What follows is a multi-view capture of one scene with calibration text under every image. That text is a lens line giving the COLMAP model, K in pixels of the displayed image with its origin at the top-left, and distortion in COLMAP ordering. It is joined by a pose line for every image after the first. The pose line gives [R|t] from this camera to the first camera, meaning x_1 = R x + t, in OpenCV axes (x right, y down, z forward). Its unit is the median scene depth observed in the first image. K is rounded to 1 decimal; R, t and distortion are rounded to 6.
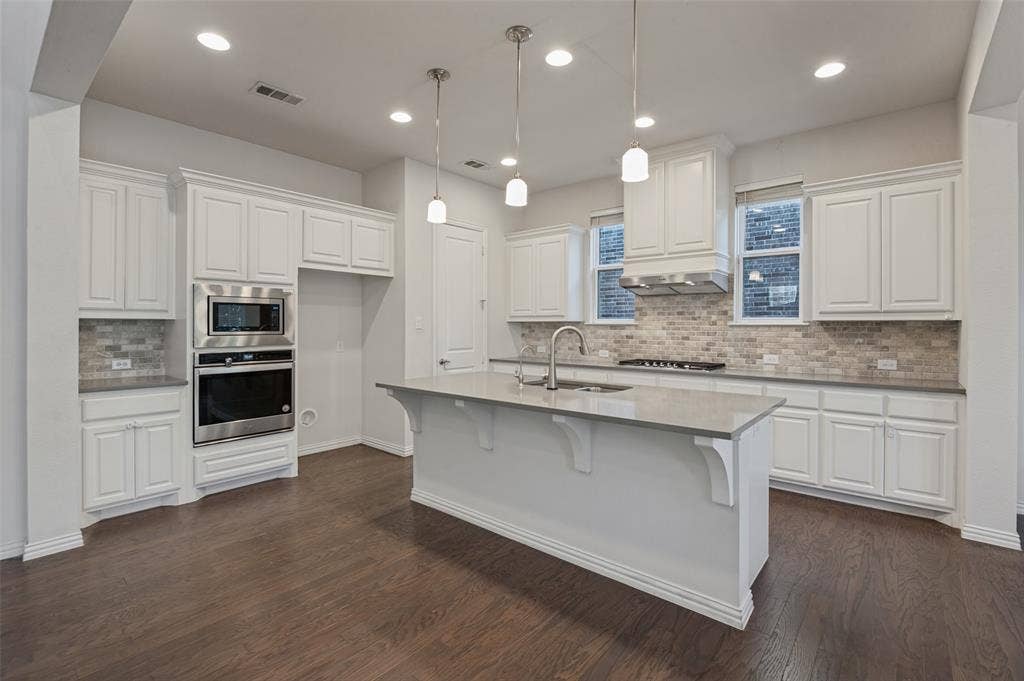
lens RADIAL K [[467.8, 0, 510.6], [0, 467.8, 334.9], [0, 0, 1]] dist [-0.001331, -0.000528]
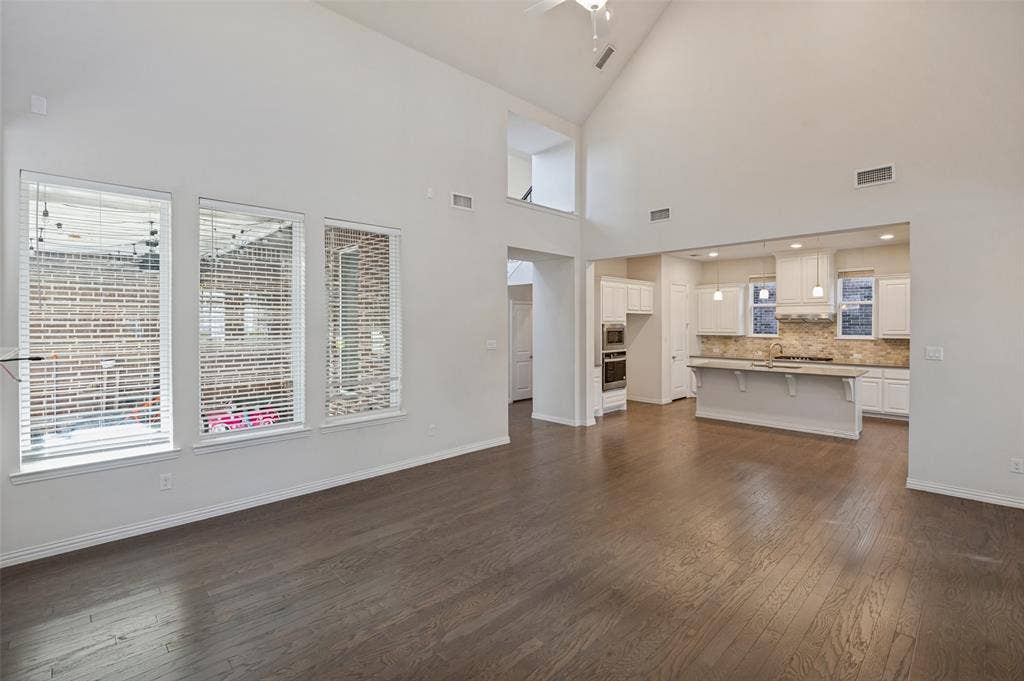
lens RADIAL K [[467.8, 0, 512.6], [0, 467.8, 334.6], [0, 0, 1]] dist [-0.001331, -0.000528]
pose [[0.996032, -0.001926, -0.088973, -0.757565], [0.002297, 0.999989, 0.004070, -0.053051], [0.088964, -0.004258, 0.996026, -1.160695]]
